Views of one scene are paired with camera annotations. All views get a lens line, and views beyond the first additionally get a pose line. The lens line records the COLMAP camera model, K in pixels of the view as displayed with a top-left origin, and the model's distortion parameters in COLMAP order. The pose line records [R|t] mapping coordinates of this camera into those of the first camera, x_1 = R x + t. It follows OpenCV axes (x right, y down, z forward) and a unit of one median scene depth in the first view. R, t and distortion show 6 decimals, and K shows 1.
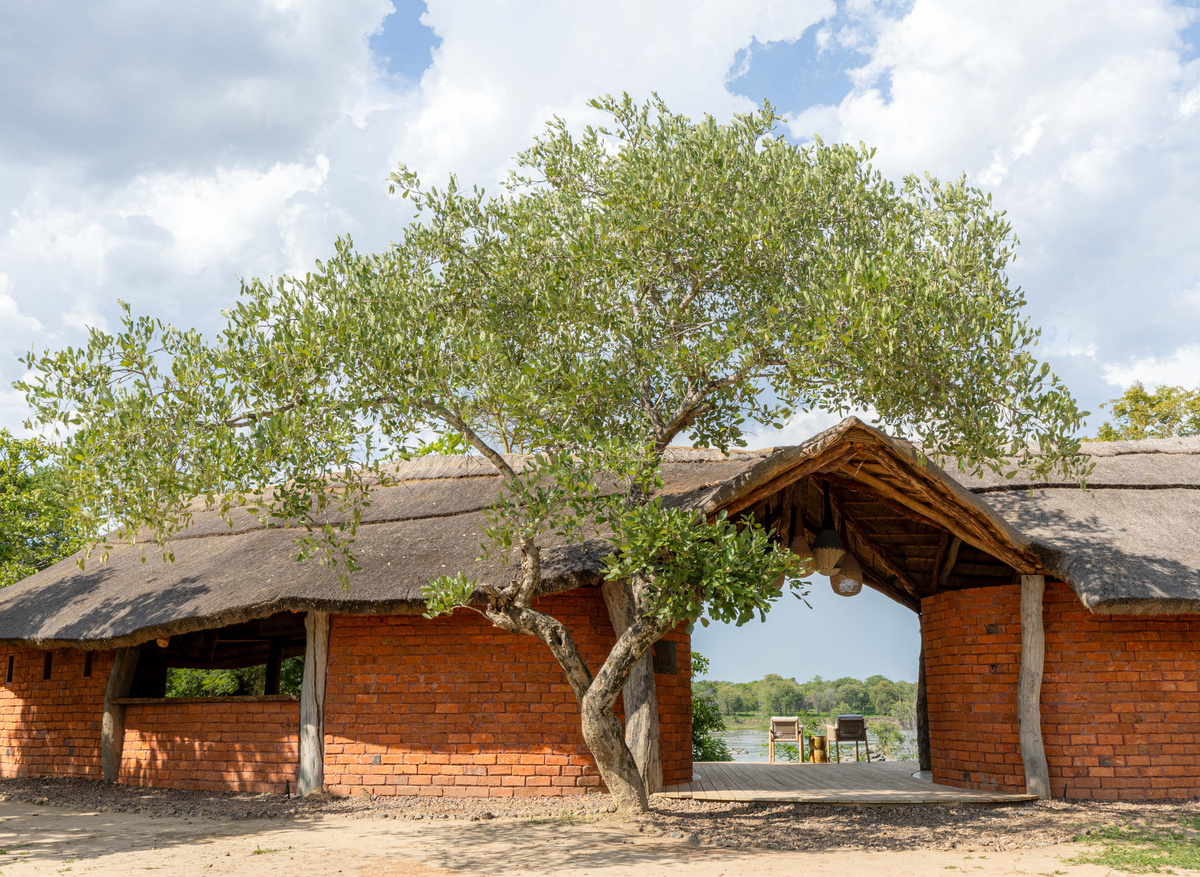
lens RADIAL K [[1165.3, 0, 600.0], [0, 1165.3, 438.5], [0, 0, 1]] dist [0.004894, -0.013666]
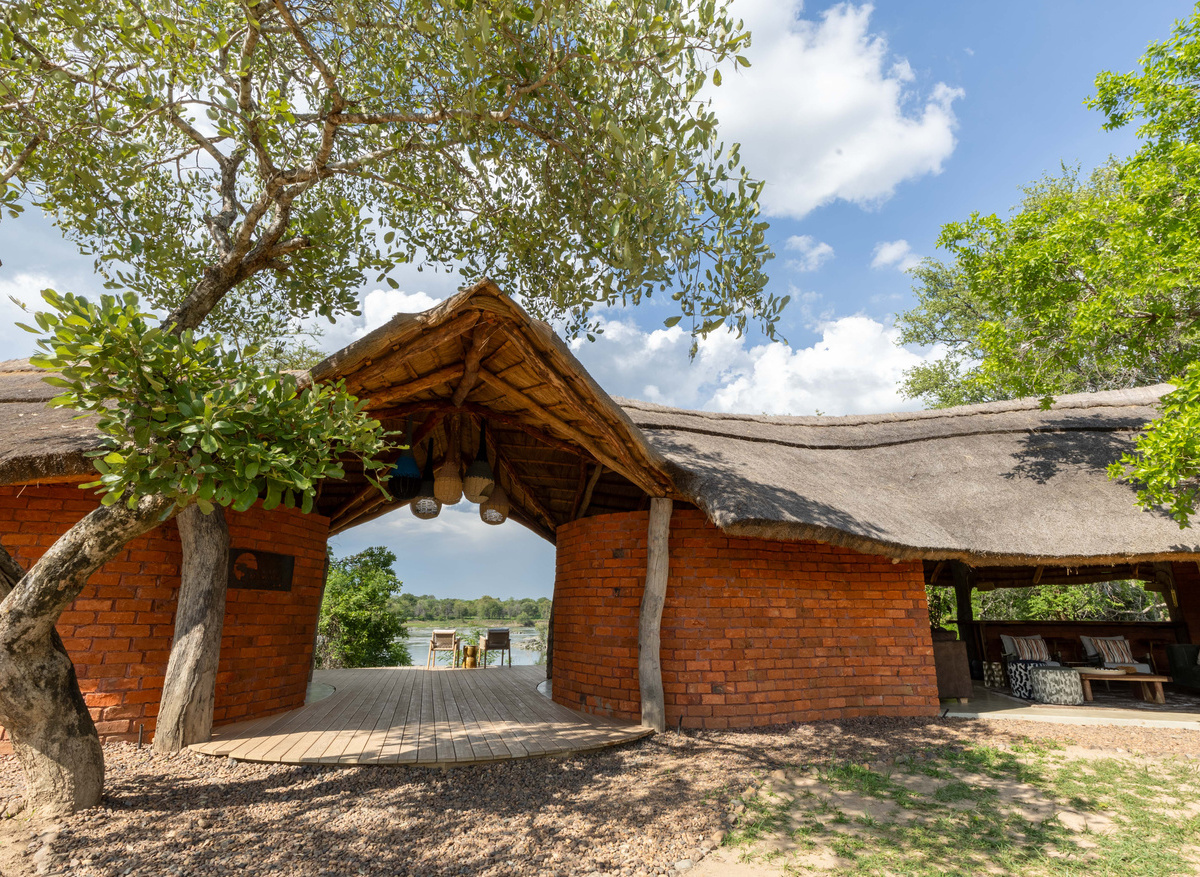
lens RADIAL K [[664.0, 0, 600.0], [0, 664.0, 438.5], [0, 0, 1]] dist [0.005990, -0.000089]
pose [[0.950996, 0.090972, 0.295517, 0.150175], [-0.081147, 0.995669, -0.045368, 0.098041], [-0.298364, 0.019164, 0.954260, 0.481132]]
